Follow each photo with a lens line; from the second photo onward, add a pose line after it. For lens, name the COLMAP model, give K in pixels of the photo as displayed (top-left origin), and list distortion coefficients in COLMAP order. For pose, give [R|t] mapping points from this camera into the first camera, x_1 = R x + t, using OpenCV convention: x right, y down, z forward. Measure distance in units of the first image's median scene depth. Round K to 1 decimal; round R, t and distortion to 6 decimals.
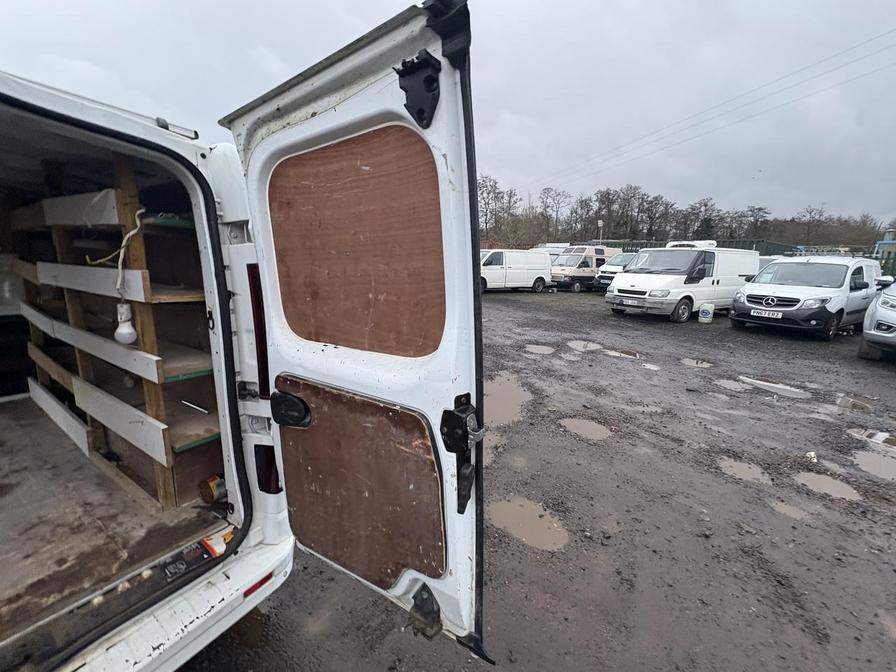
lens RADIAL K [[355.4, 0, 445.1], [0, 355.4, 337.0], [0, 0, 1]] dist [0.003320, 0.000045]
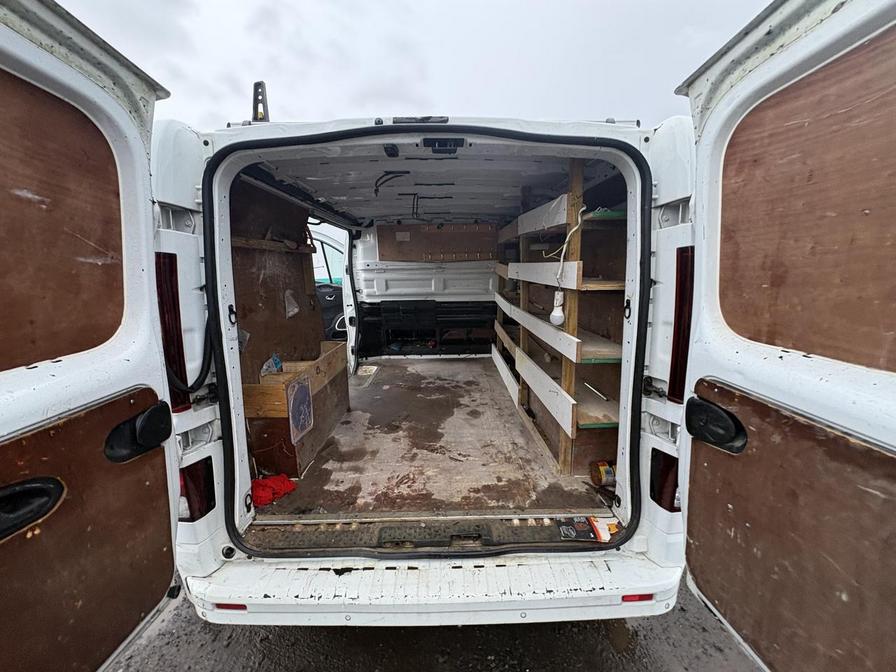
lens RADIAL K [[355.4, 0, 450.4], [0, 355.4, 335.1], [0, 0, 1]] dist [0.003320, 0.000045]
pose [[0.558588, 0.111677, -0.821893, -0.115601], [-0.112482, 0.991940, 0.058336, 0.022972], [0.821783, 0.059862, 0.566647, 0.040344]]
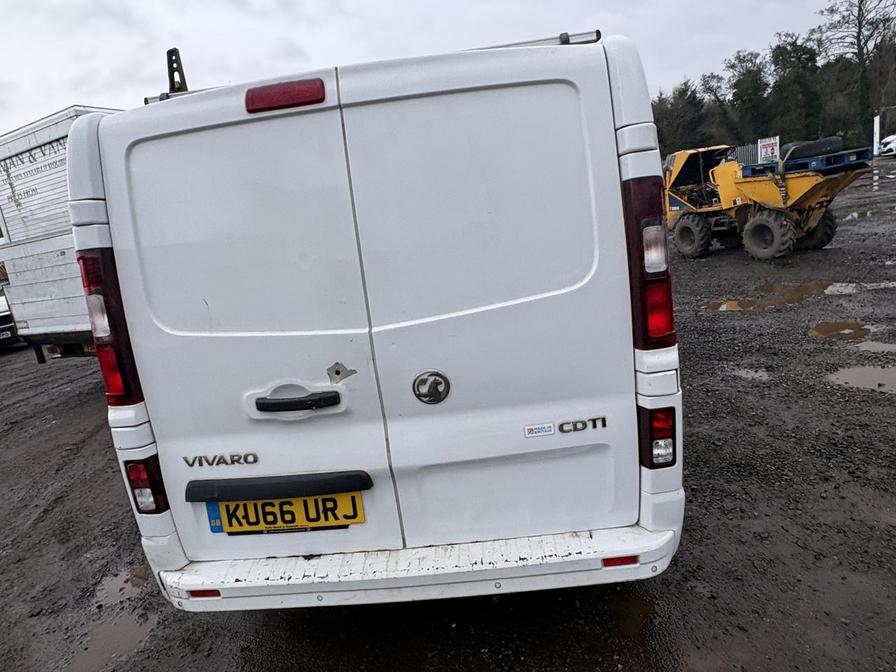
lens RADIAL K [[547.6, 0, 448.2], [0, 547.6, 339.6], [0, 0, 1]] dist [0.002211, 0.000596]
pose [[0.494353, 0.090758, -0.864510, 0.375976], [-0.010009, 0.995063, 0.098740, 0.039086], [0.869204, -0.040160, 0.492821, 0.012380]]
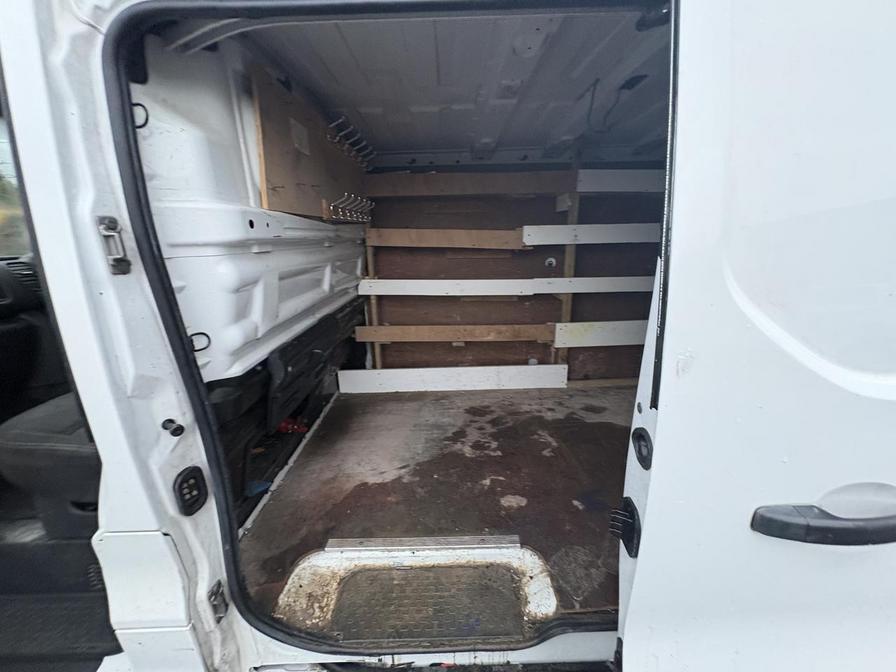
lens RADIAL K [[355.4, 0, 448.3], [0, 355.4, 337.4], [0, 0, 1]] dist [0.003320, 0.000045]
pose [[0.808767, -0.182168, 0.559205, -2.929815], [0.121550, 0.982066, 0.144124, -0.101143], [-0.575431, -0.048591, 0.816405, 0.319351]]
